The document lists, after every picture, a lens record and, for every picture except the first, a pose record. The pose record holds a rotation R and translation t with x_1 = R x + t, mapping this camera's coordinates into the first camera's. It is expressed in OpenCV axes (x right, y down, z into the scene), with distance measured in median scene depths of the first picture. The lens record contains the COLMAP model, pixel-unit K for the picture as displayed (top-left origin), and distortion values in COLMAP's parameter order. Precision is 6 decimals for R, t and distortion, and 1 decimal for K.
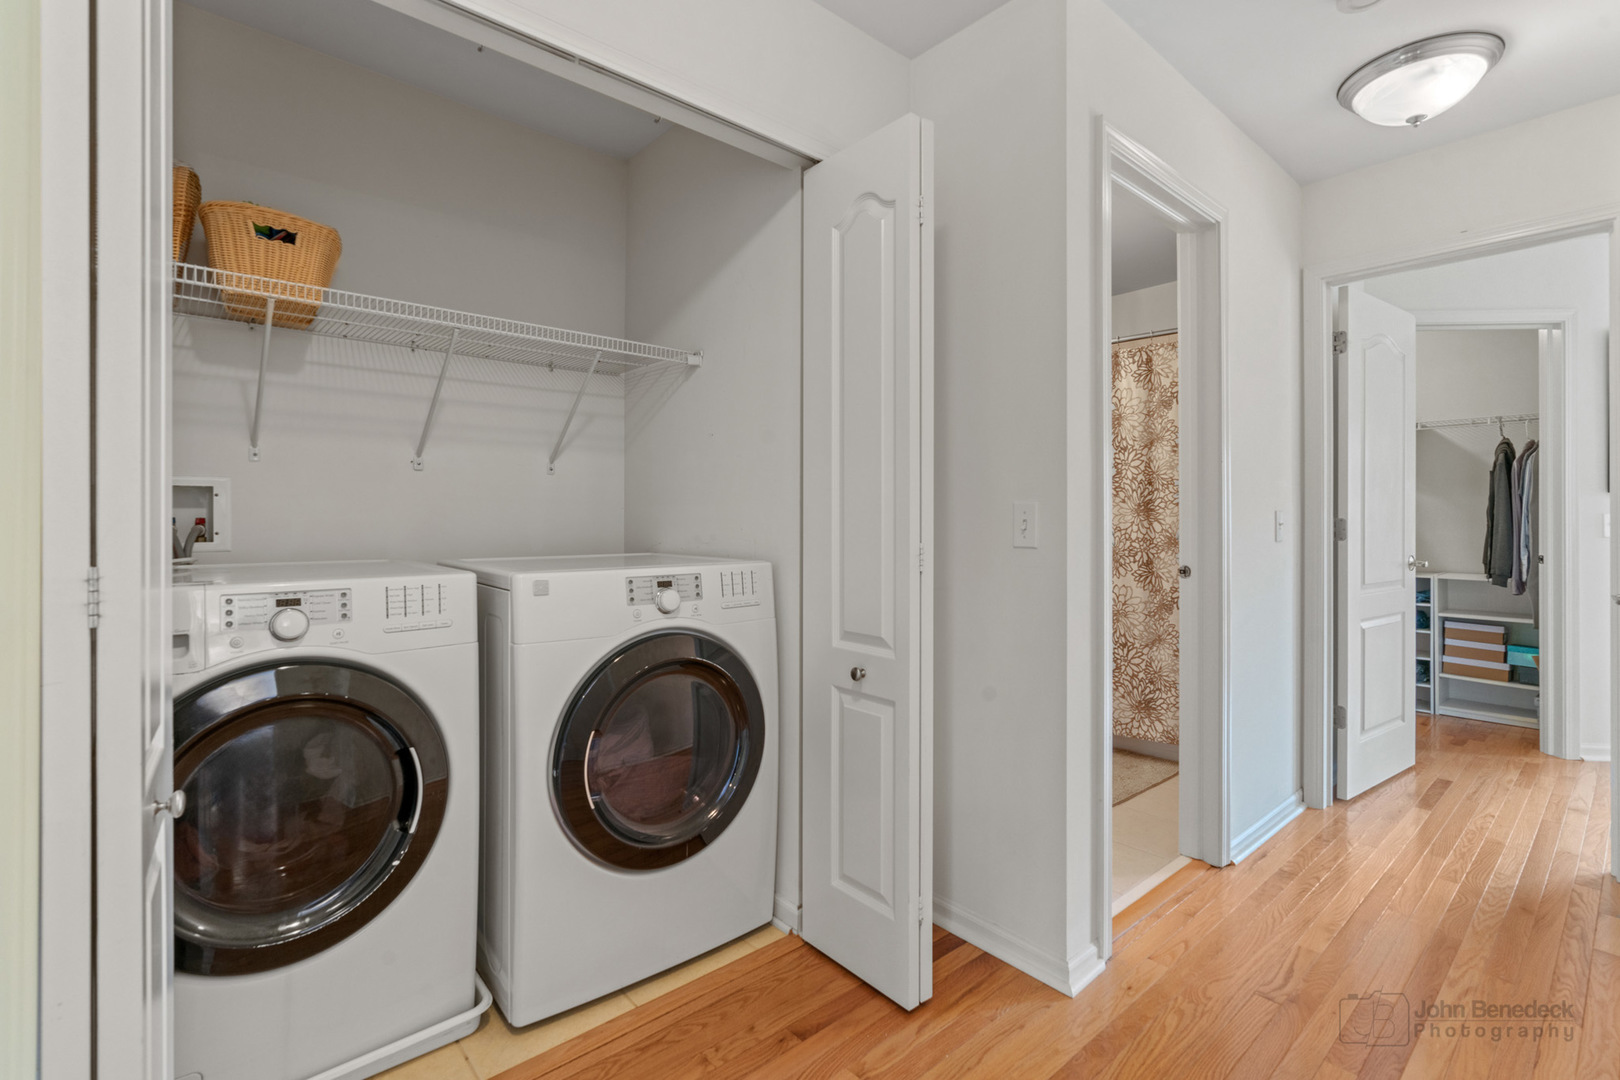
lens RADIAL K [[739.9, 0, 811.6], [0, 739.9, 527.5], [0, 0, 1]] dist [-0.012656, 0.005892]
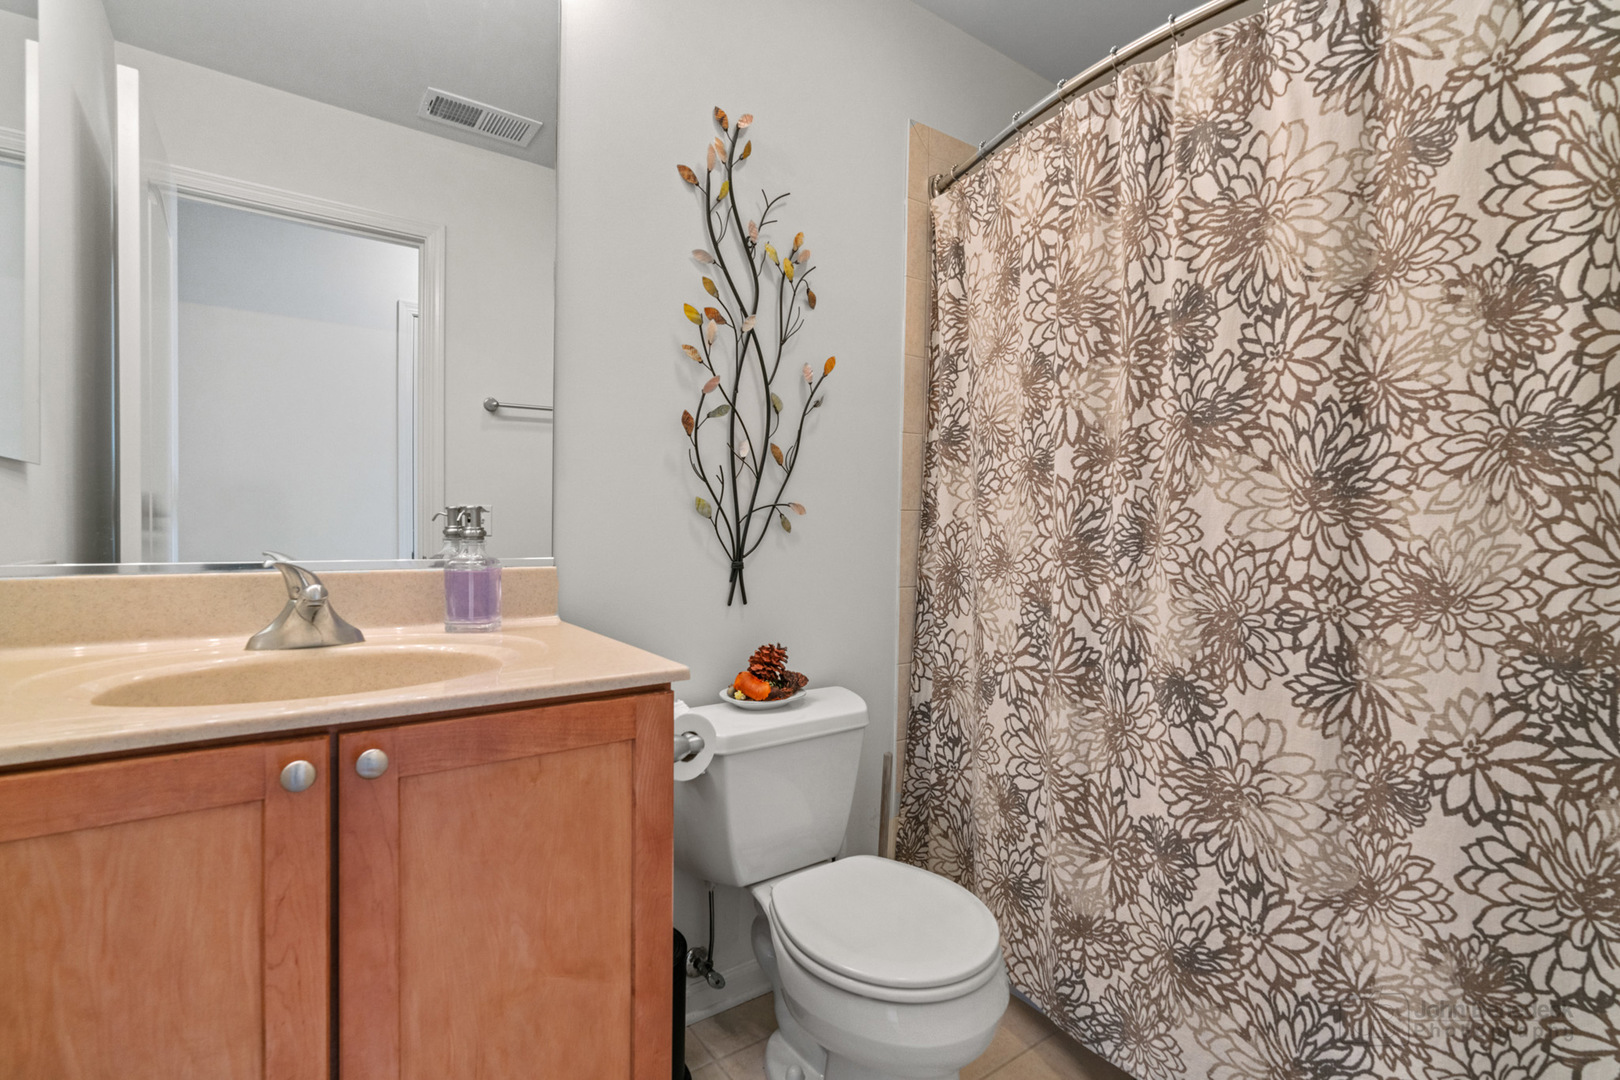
lens RADIAL K [[757.0, 0, 807.3], [0, 757.0, 544.7], [0, 0, 1]] dist [-0.002115, 0.000082]
pose [[0.996159, 0.021693, -0.084830, 0.247486], [-0.019660, 0.999501, 0.024719, -0.004330], [0.085323, -0.022956, 0.996089, 0.646569]]
